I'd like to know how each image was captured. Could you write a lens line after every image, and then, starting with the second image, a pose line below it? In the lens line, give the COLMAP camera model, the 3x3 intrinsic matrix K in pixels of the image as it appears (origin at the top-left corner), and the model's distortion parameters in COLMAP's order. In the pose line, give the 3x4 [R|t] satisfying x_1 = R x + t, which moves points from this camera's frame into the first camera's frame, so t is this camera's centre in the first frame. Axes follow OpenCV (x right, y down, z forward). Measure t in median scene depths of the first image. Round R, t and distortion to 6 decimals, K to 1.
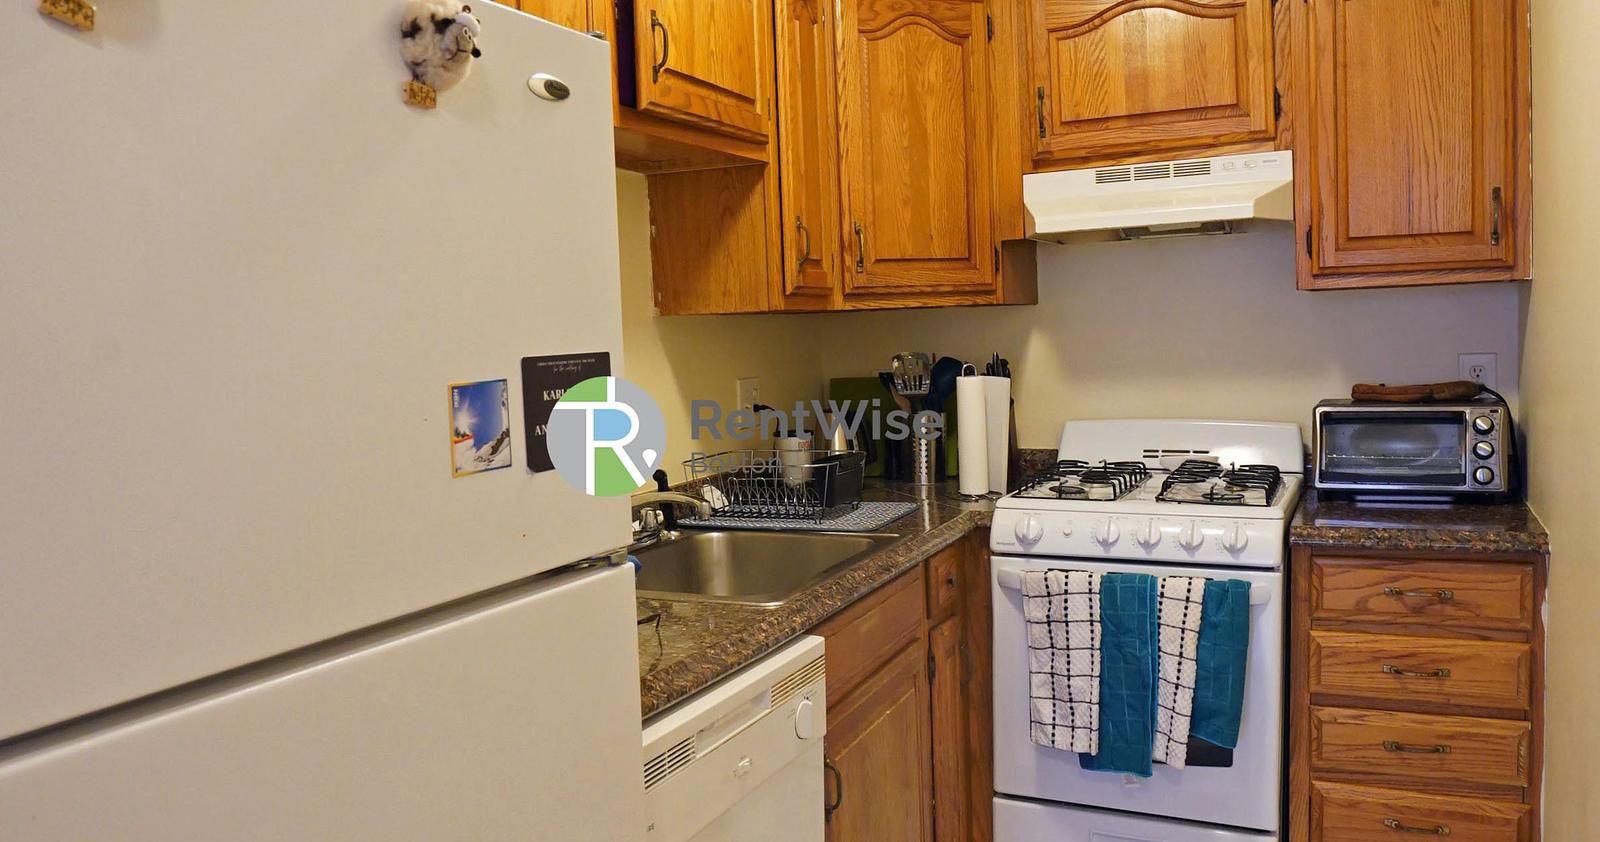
lens RADIAL K [[1220.7, 0, 800.0], [0, 1220.7, 421.0], [0, 0, 1]] dist [-0.058556, 0.004976]
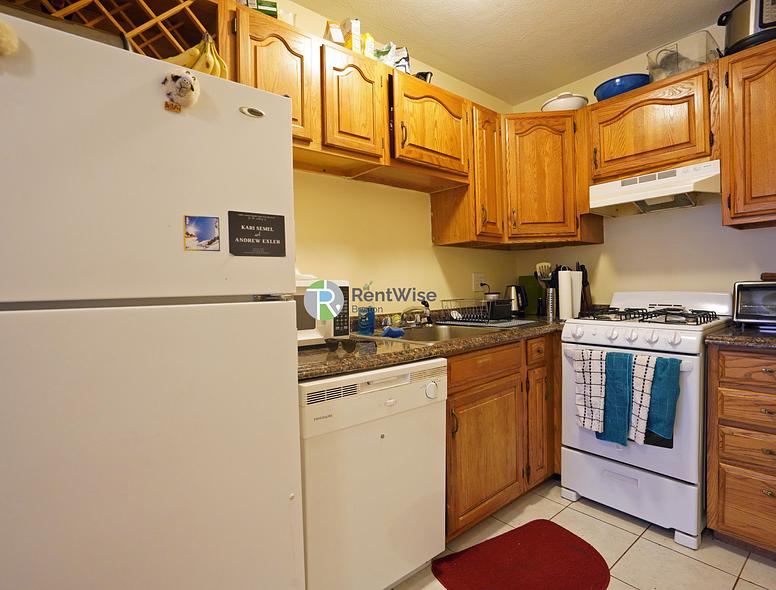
lens RADIAL K [[411.3, 0, 388.0], [0, 411.3, 295.0], [0, 0, 1]] dist [-0.057699, 0.022742]
pose [[0.909227, 0.022039, -0.415717, 0.187255], [-0.038529, 0.998767, -0.031319, 0.059396], [0.414514, 0.044493, 0.908955, 0.147673]]
